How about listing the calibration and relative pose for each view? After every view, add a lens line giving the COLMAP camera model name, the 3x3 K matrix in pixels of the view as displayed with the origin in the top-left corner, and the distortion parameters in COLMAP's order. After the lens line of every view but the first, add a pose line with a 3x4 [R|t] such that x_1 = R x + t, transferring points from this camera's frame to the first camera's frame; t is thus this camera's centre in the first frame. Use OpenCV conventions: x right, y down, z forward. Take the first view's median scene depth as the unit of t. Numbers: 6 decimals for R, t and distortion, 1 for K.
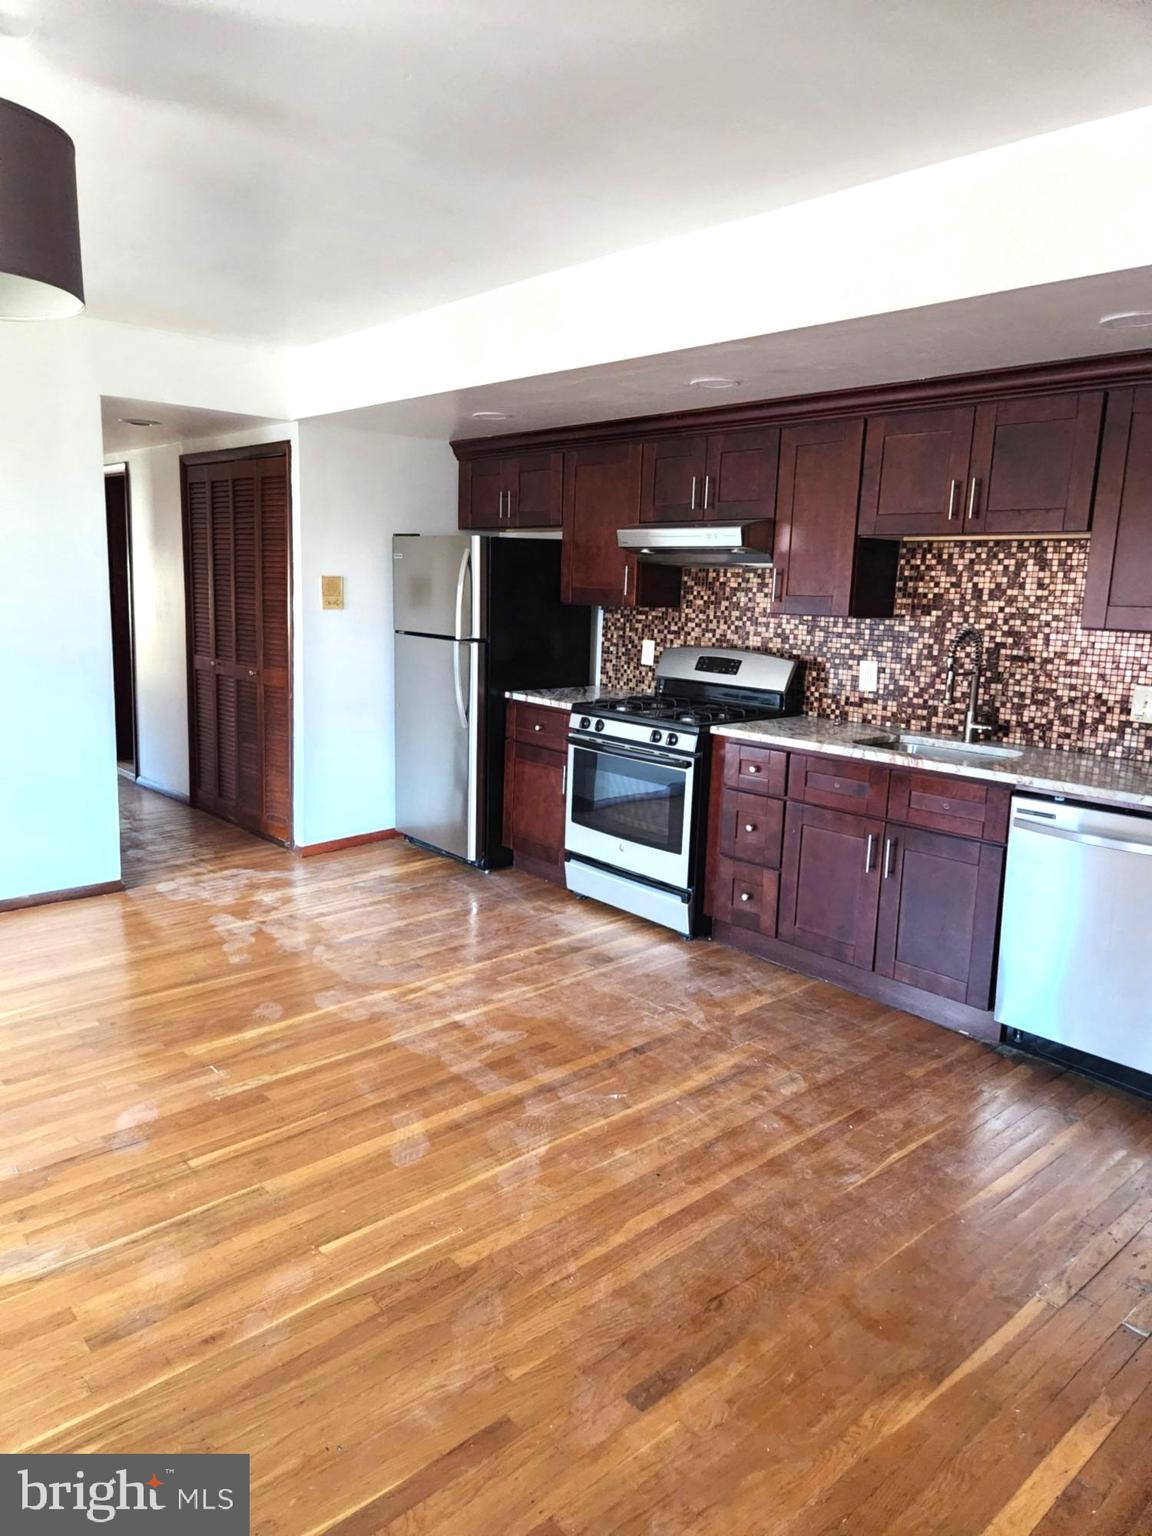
lens RADIAL K [[1033.3, 0, 544.8], [0, 1033.3, 758.4], [0, 0, 1]] dist [0.065458, -0.057655]
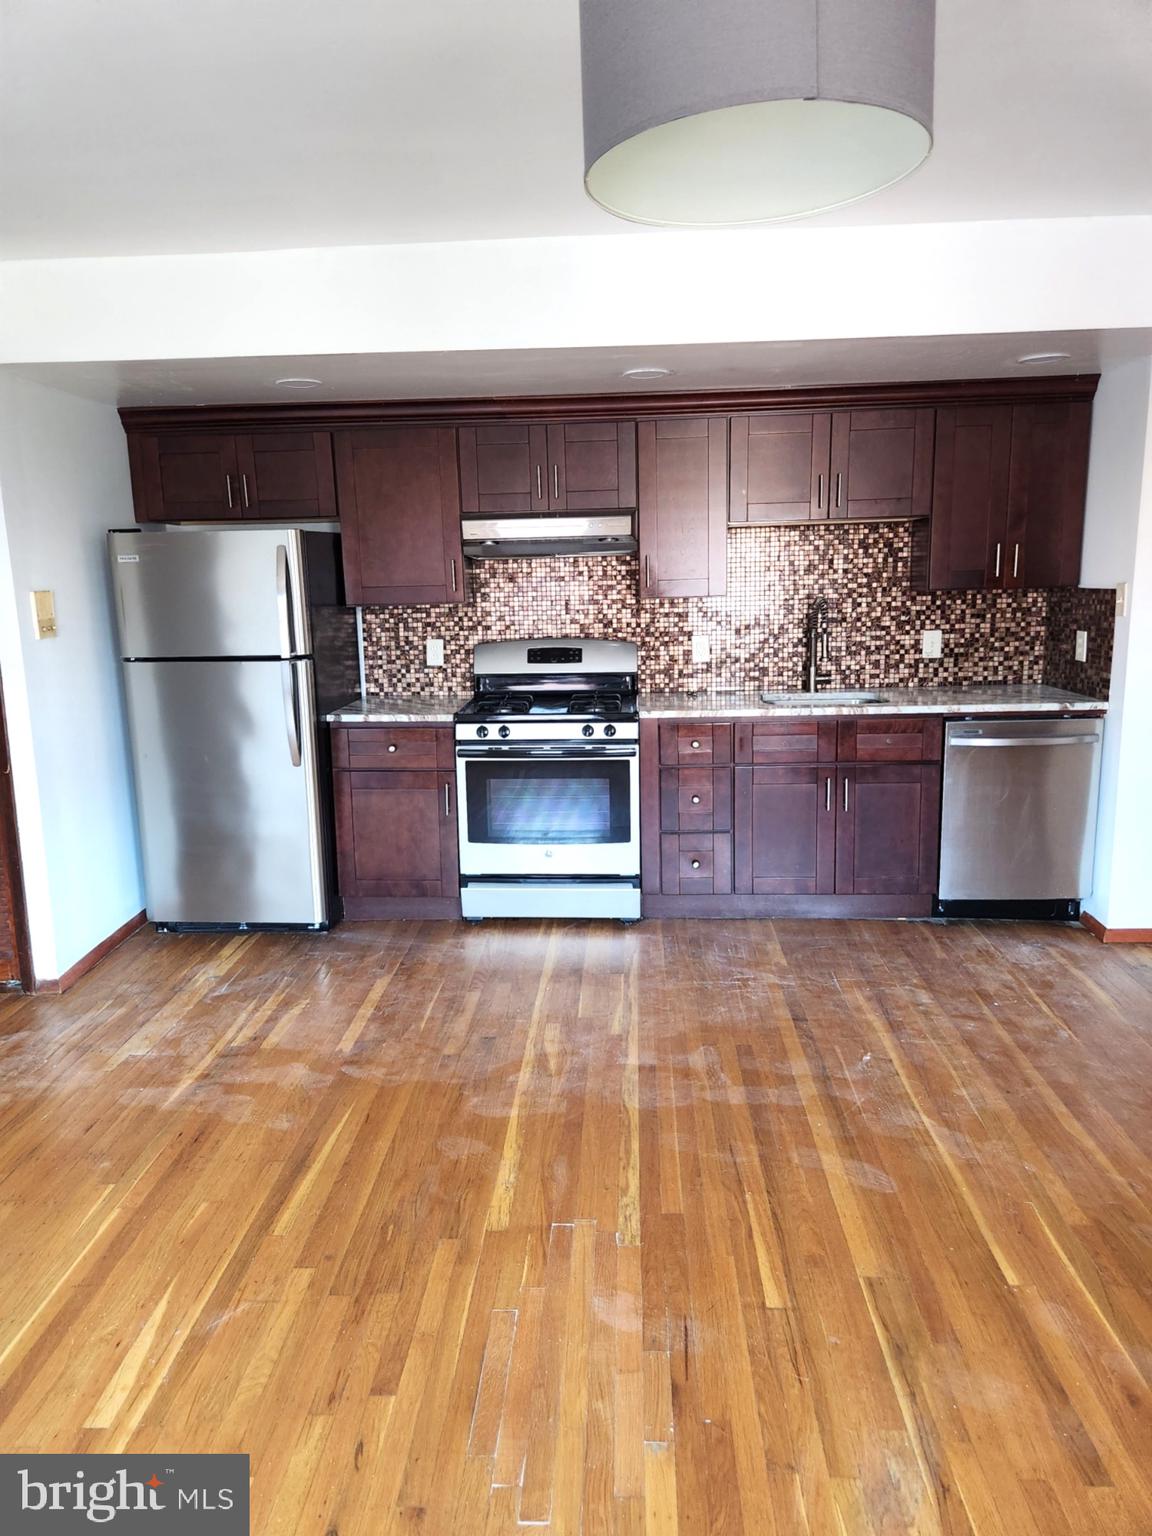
lens RADIAL K [[1032.8, 0, 560.9], [0, 1032.8, 754.0], [0, 0, 1]] dist [0.075130, -0.063272]
pose [[0.696579, -0.170361, 0.696961, -0.663433], [0.167801, 0.983144, 0.072605, -0.083338], [-0.697582, 0.066376, 0.713424, 0.356688]]
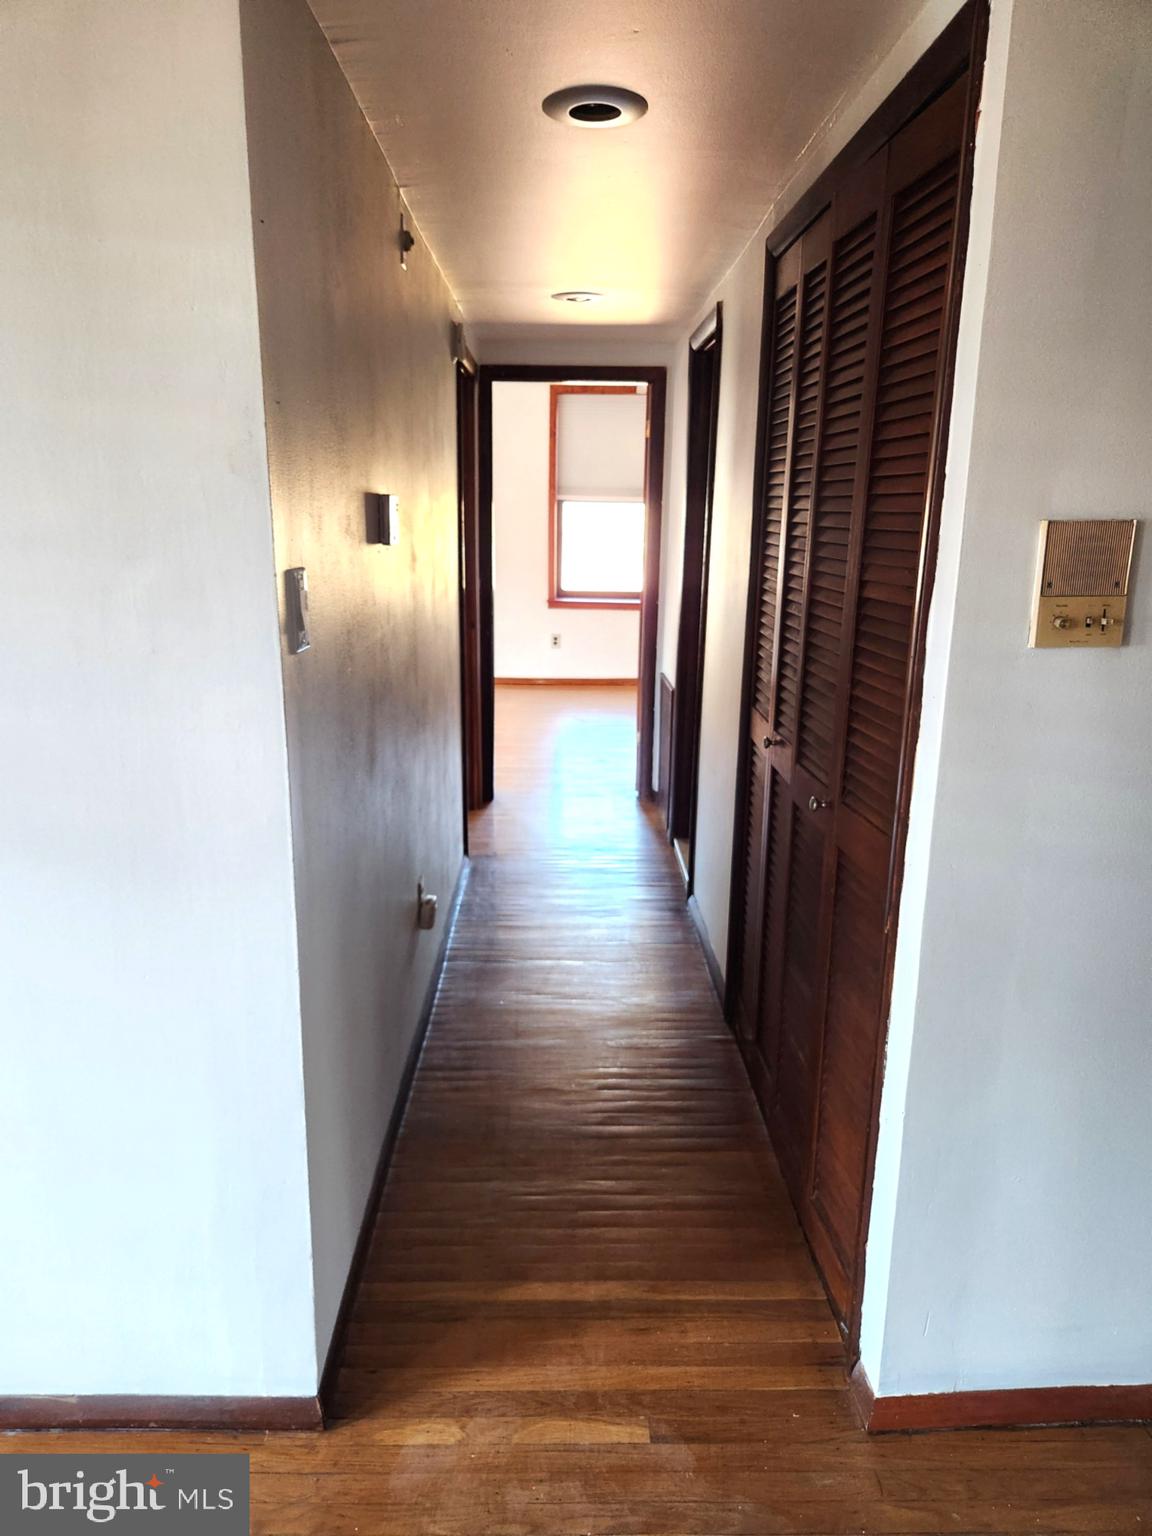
lens RADIAL K [[1034.6, 0, 561.6], [0, 1034.6, 772.7], [0, 0, 1]] dist [0.075058, -0.069041]
pose [[0.755664, 0.135276, -0.640837, -0.180716], [-0.099830, 0.990795, 0.091433, -0.173576], [0.647307, -0.005118, 0.762213, 0.999948]]
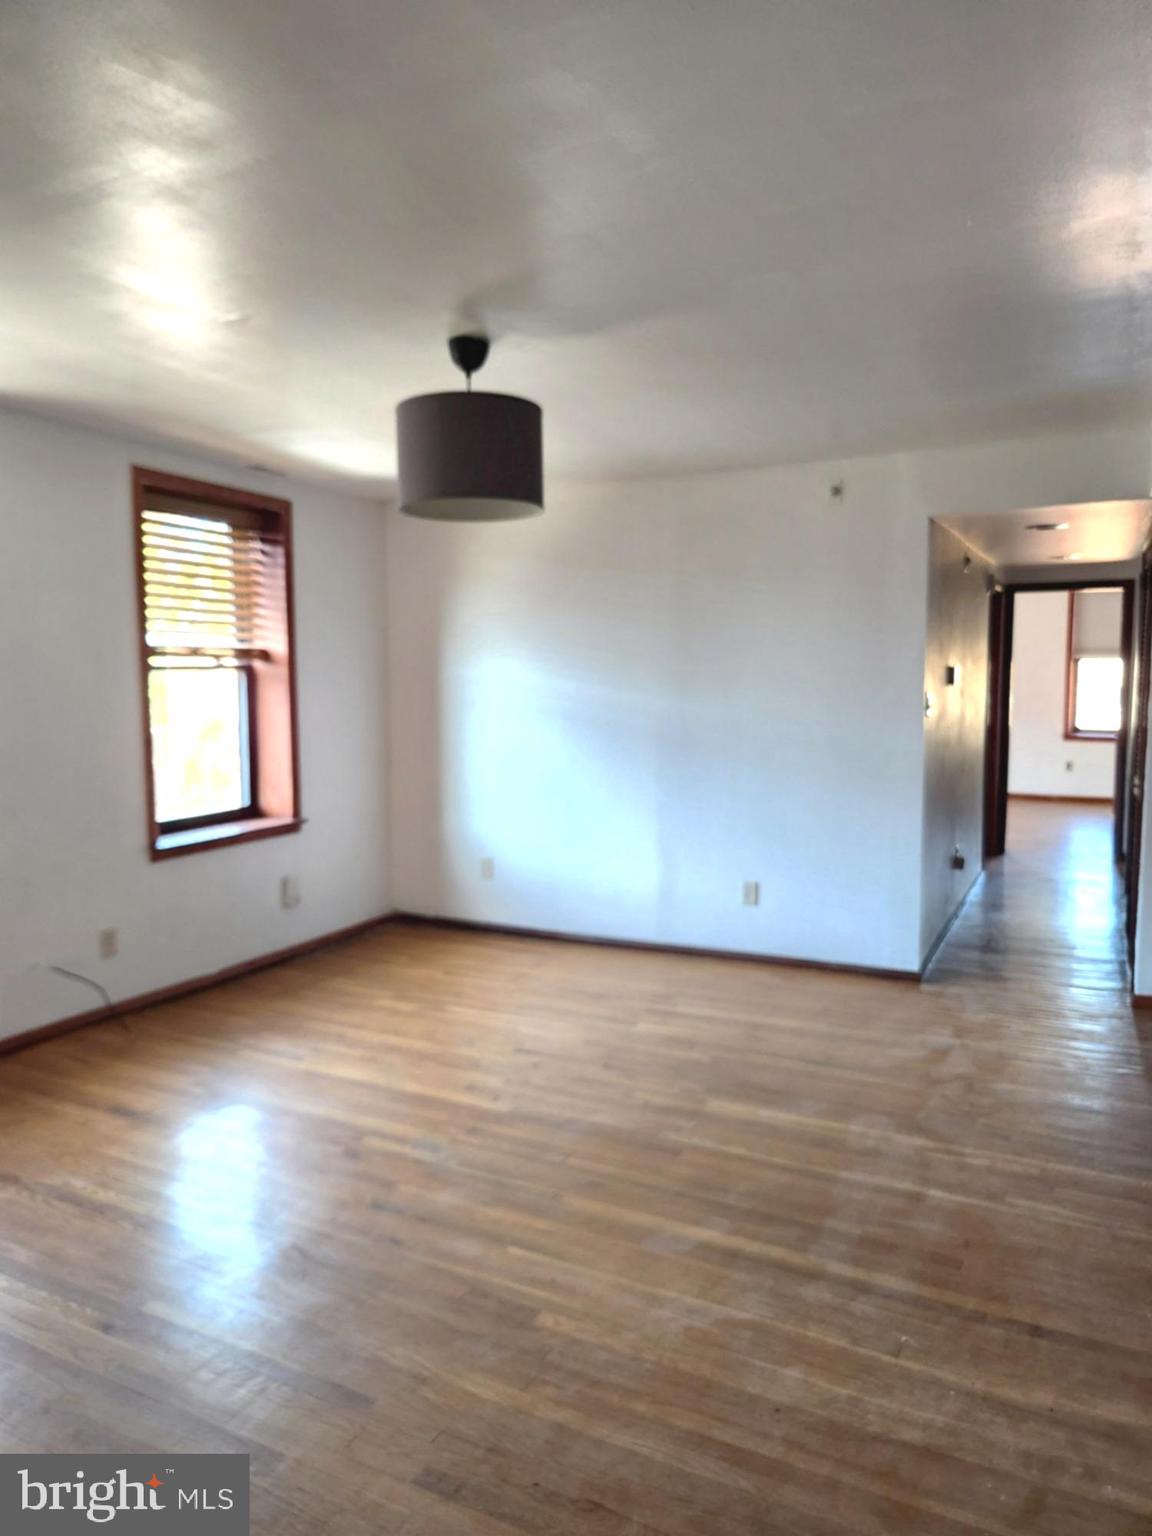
lens RADIAL K [[1045.9, 0, 561.0], [0, 1045.9, 770.6], [0, 0, 1]] dist [-0.002761, -0.002908]
pose [[0.361587, 0.058978, -0.930471, 0.537900], [-0.142952, 0.989704, 0.007181, -0.048928], [0.921314, 0.130417, 0.366295, 0.341717]]
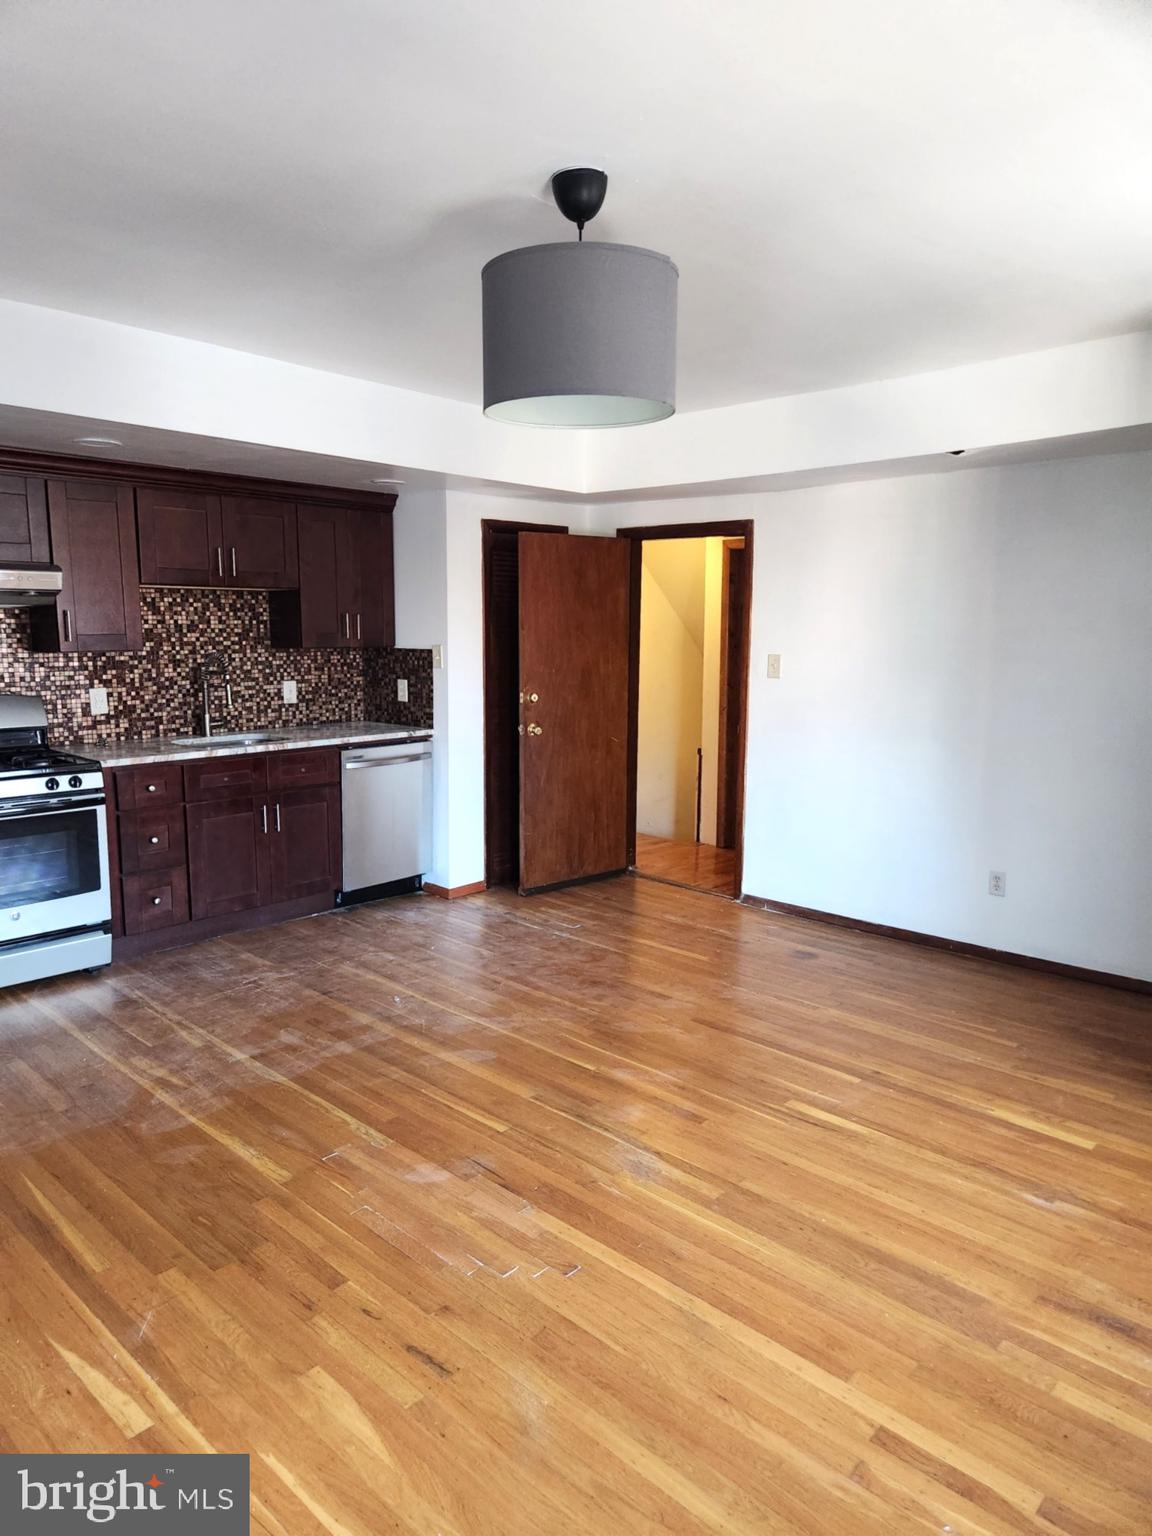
lens RADIAL K [[1034.6, 0, 561.6], [0, 1034.6, 772.7], [0, 0, 1]] dist [0.075058, -0.069041]
pose [[-0.102651, -0.175017, 0.979200, -1.009665], [0.164669, 0.967828, 0.190247, -0.156627], [-0.980993, 0.180773, -0.070529, 0.664355]]
